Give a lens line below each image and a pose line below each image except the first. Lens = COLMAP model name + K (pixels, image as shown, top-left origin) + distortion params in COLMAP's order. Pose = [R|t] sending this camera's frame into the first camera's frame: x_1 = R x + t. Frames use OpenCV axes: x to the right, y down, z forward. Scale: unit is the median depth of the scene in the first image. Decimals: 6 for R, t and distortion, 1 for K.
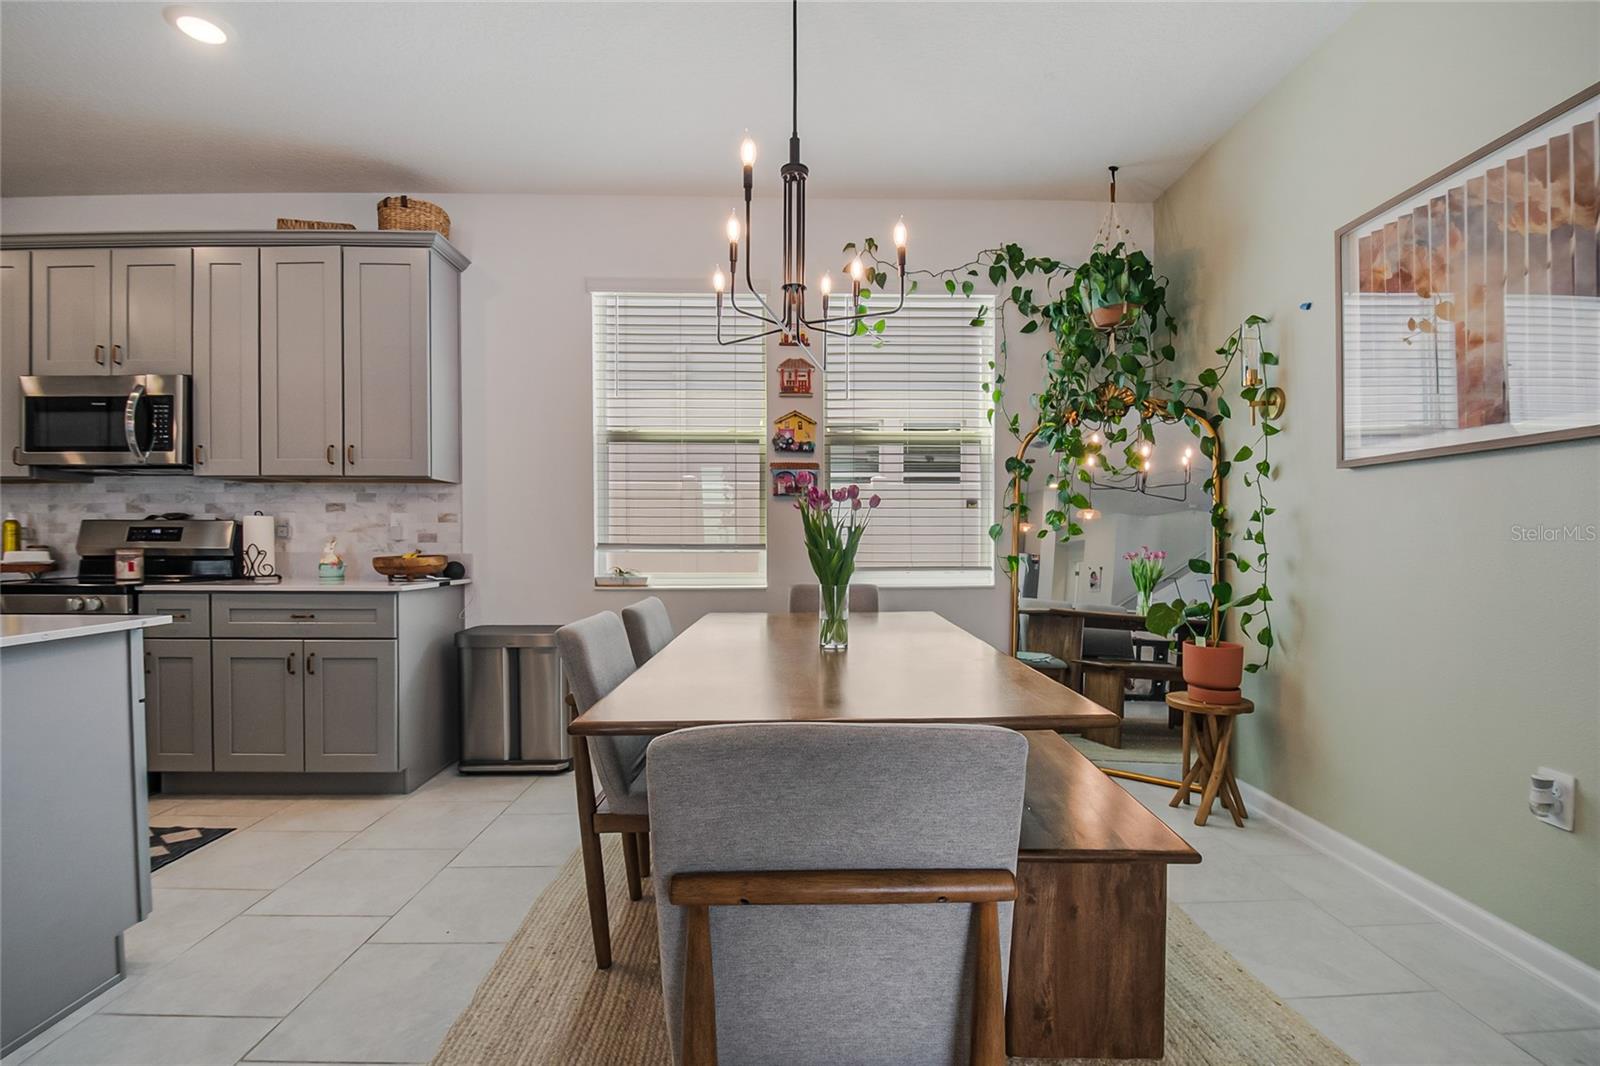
lens RADIAL K [[701.5, 0, 818.2], [0, 701.5, 548.0], [0, 0, 1]] dist [0.010974, -0.016241]
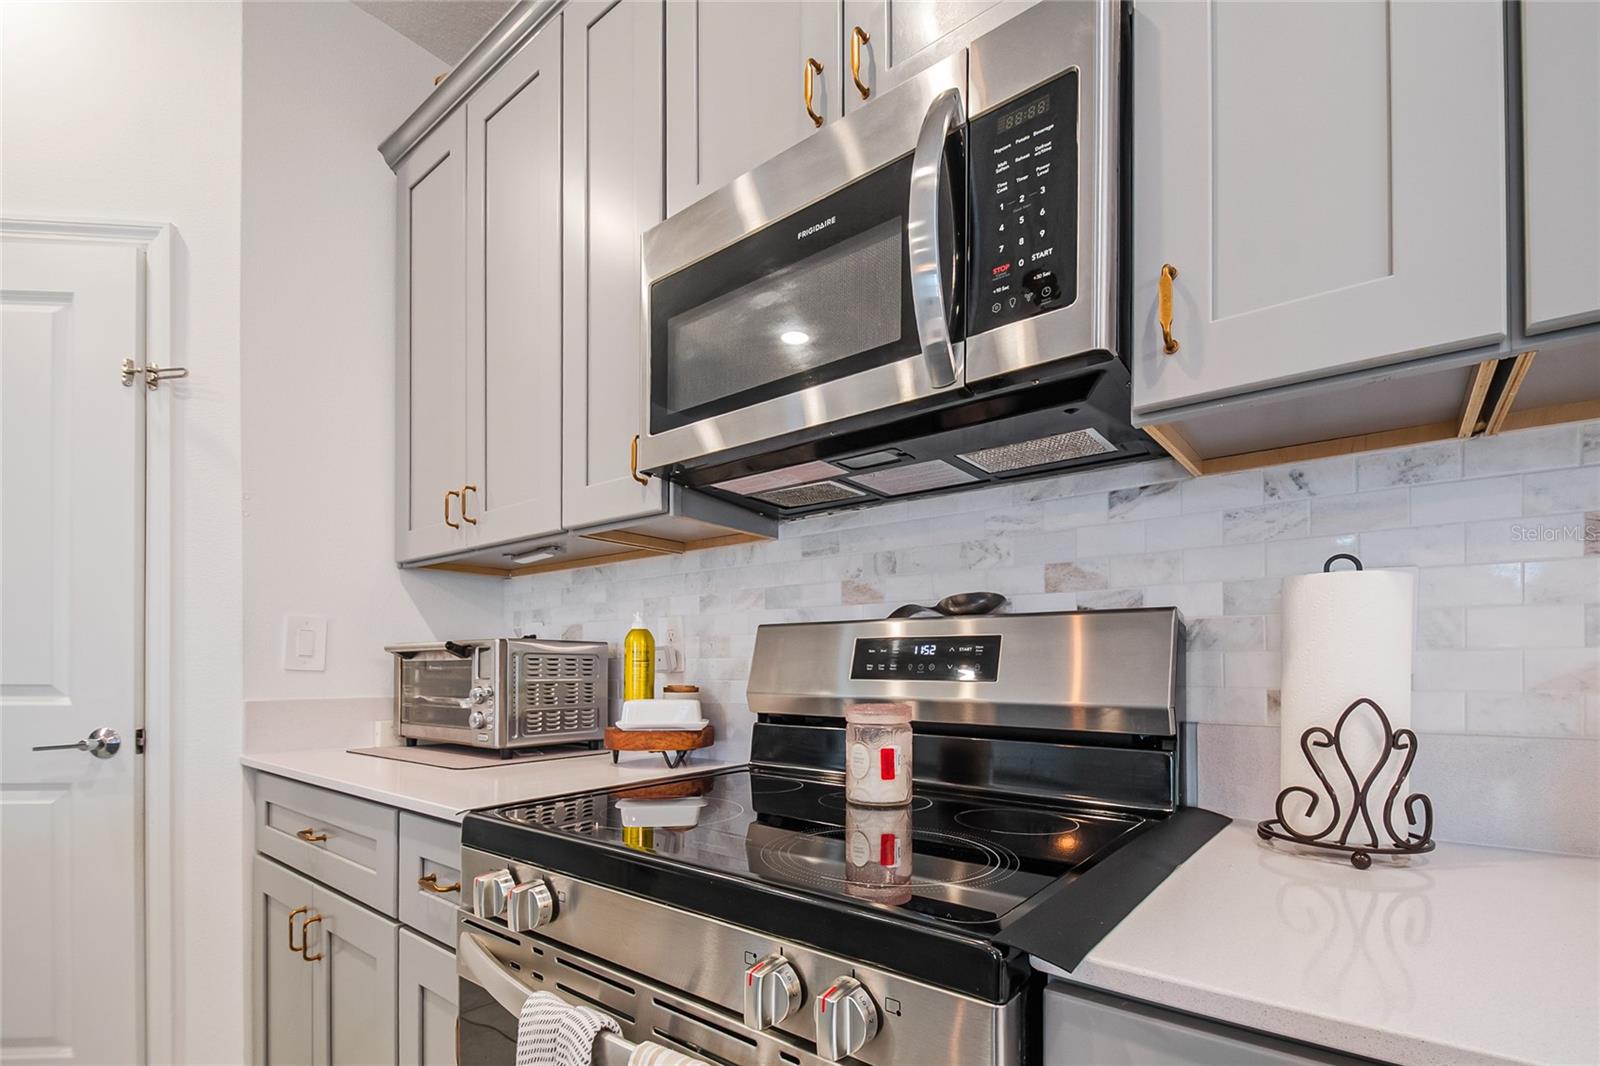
lens RADIAL K [[701.5, 0, 826.6], [0, 701.5, 663.9], [0, 0, 1]] dist [0.010974, -0.016241]
pose [[0.786719, -0.002520, -0.617307, -0.786233], [-0.007374, 0.999882, -0.013479, -0.012481], [0.617268, 0.015156, 0.786607, 0.713322]]
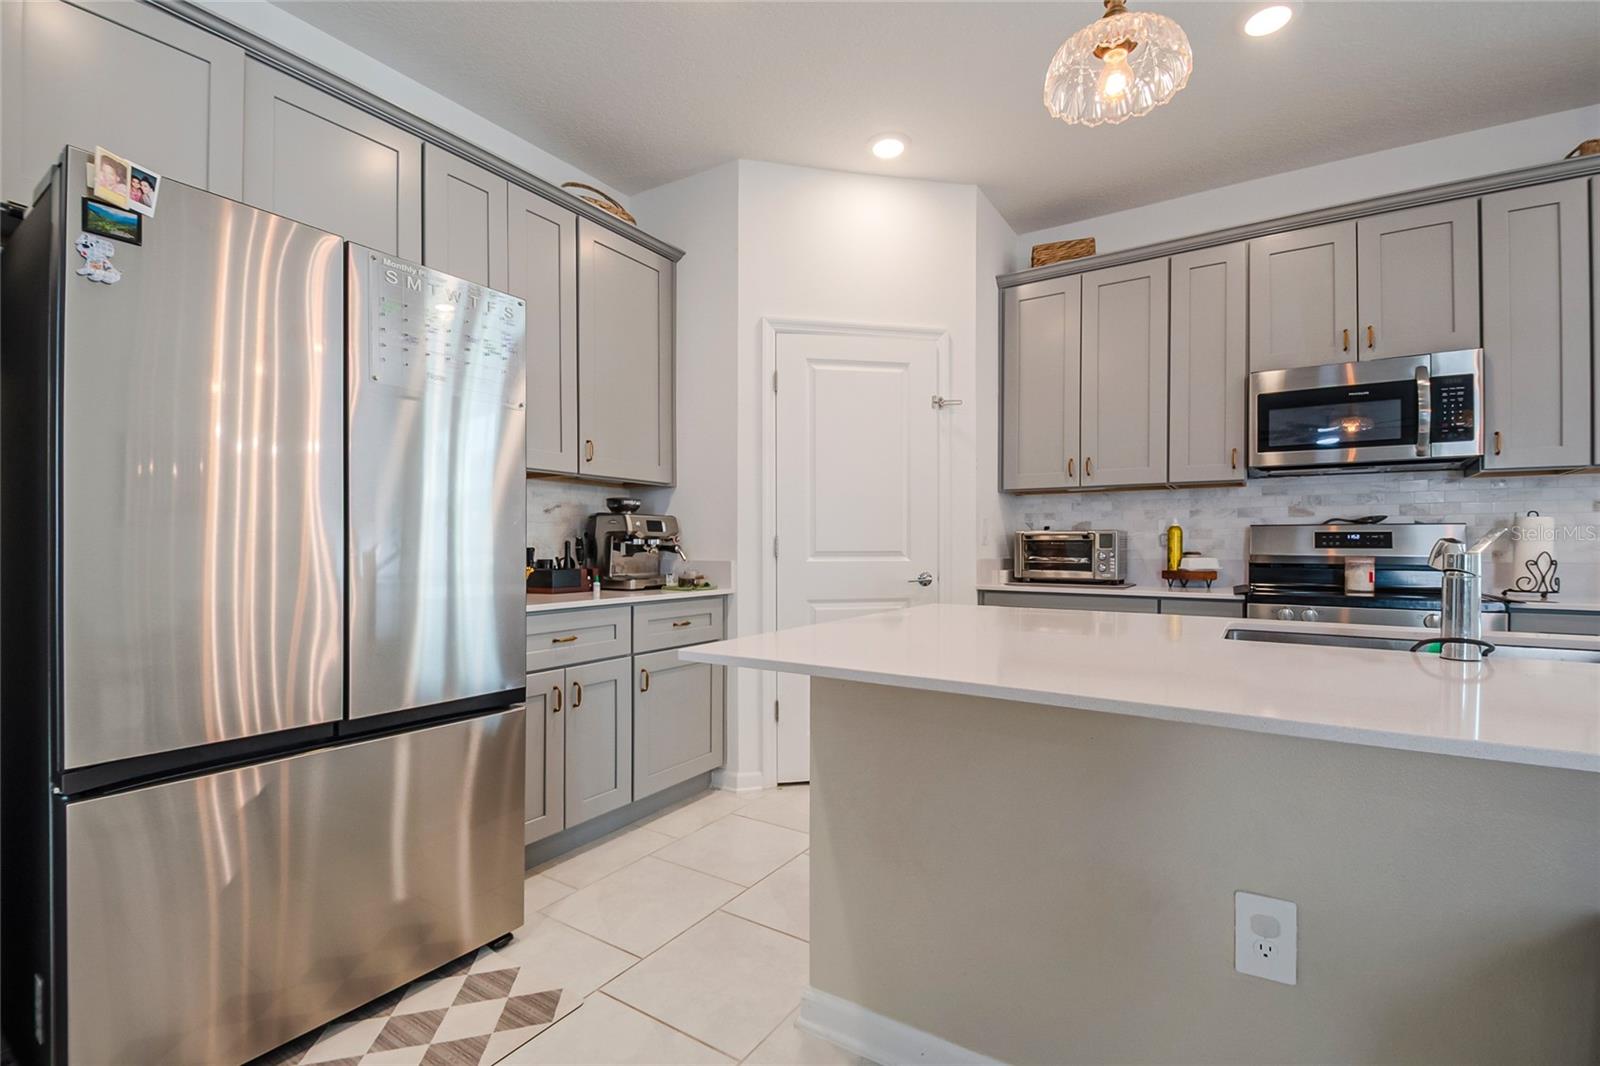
lens RADIAL K [[701.5, 0, 810.7], [0, 701.5, 545.0], [0, 0, 1]] dist [0.010974, -0.016241]
pose [[0.826782, 0.000757, -0.562522, -1.032584], [-0.008512, 0.999901, -0.011165, 0.002360], [0.562458, 0.014019, 0.826707, -0.123226]]
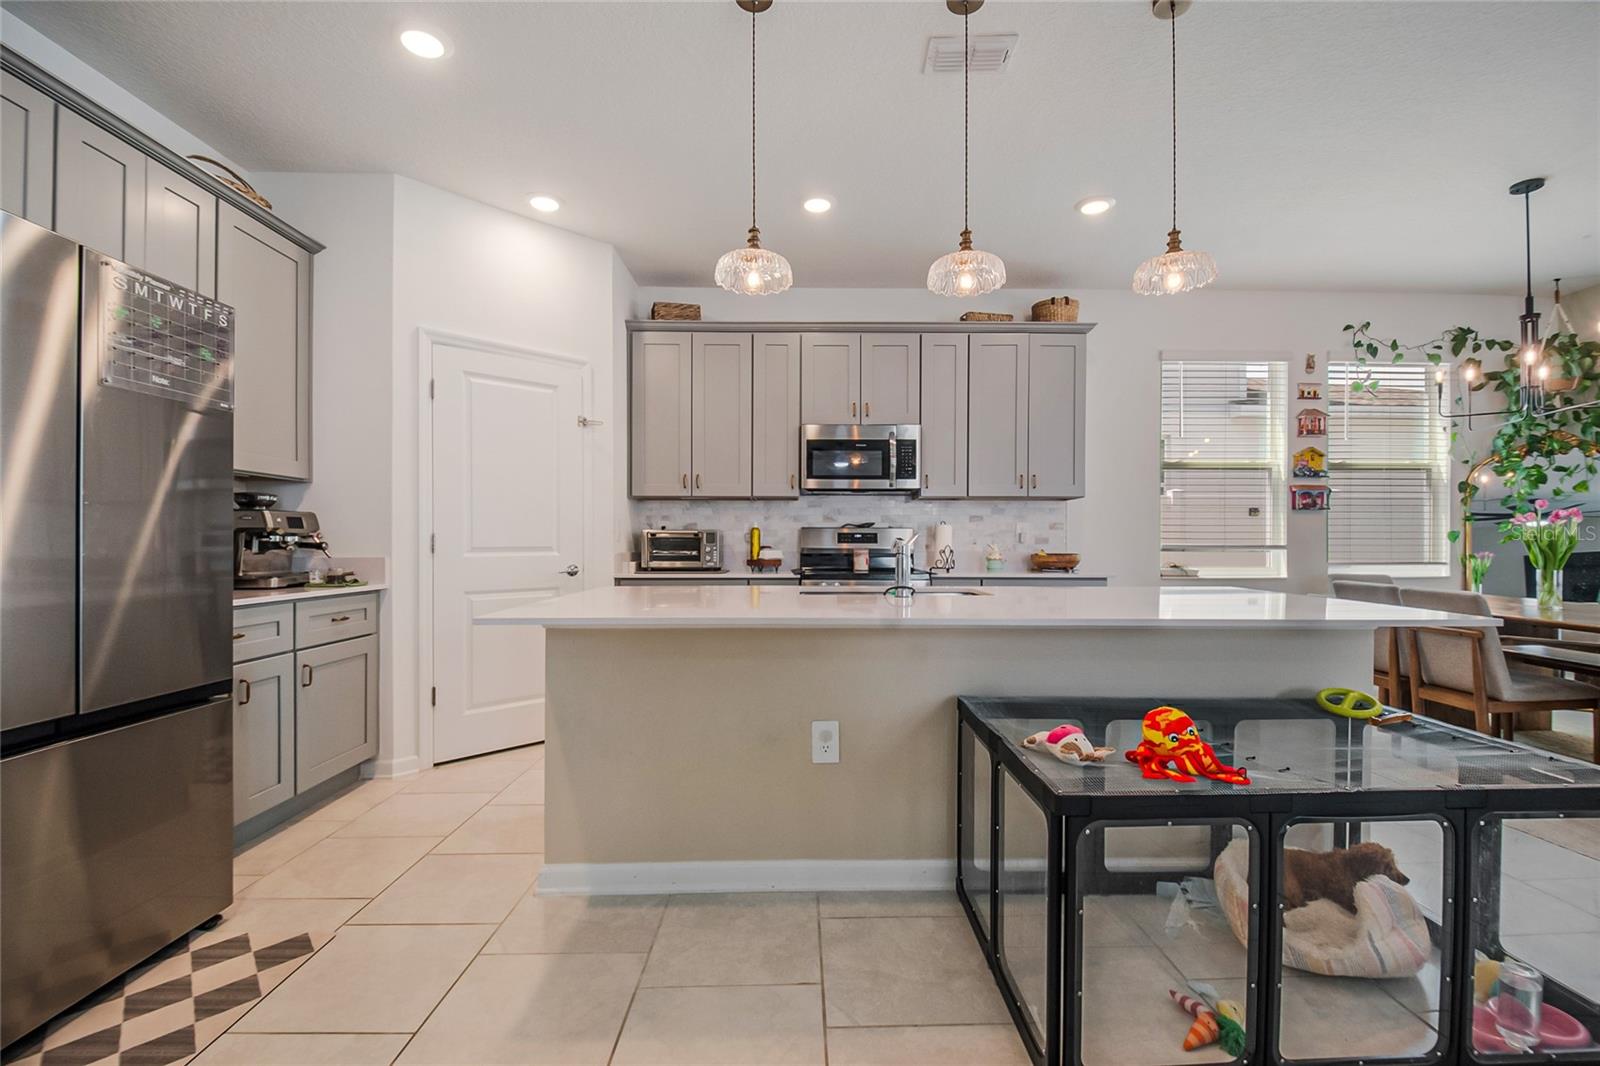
lens RADIAL K [[701.5, 0, 811.8], [0, 701.5, 540.7], [0, 0, 1]] dist [0.010974, -0.016241]
pose [[0.999996, -0.000245, -0.002839, -1.052204], [0.000202, 0.999886, -0.015092, 0.006486], [0.002843, 0.015091, 0.999882, -0.382305]]
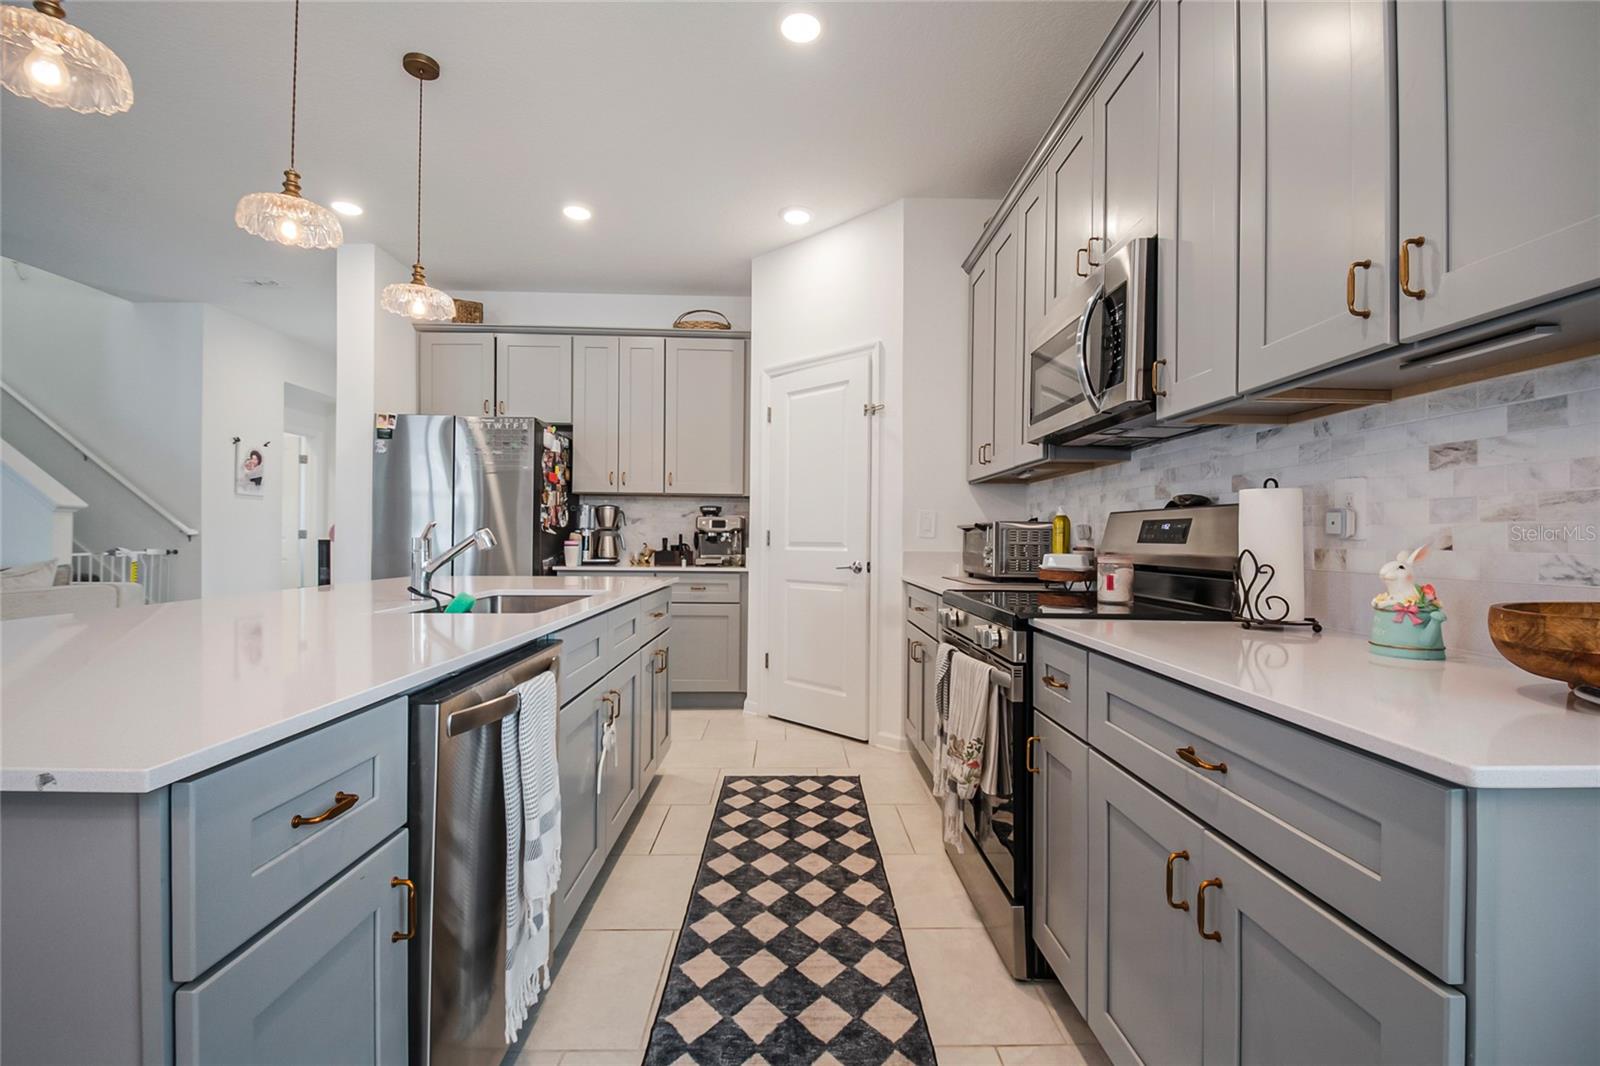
lens RADIAL K [[701.5, 0, 801.4], [0, 701.5, 540.2], [0, 0, 1]] dist [0.010974, -0.016241]
pose [[-0.002929, 0.002583, -0.999992, -0.336471], [-0.024192, 0.999704, 0.002653, -0.006232], [0.999703, 0.024199, -0.002866, 0.694855]]
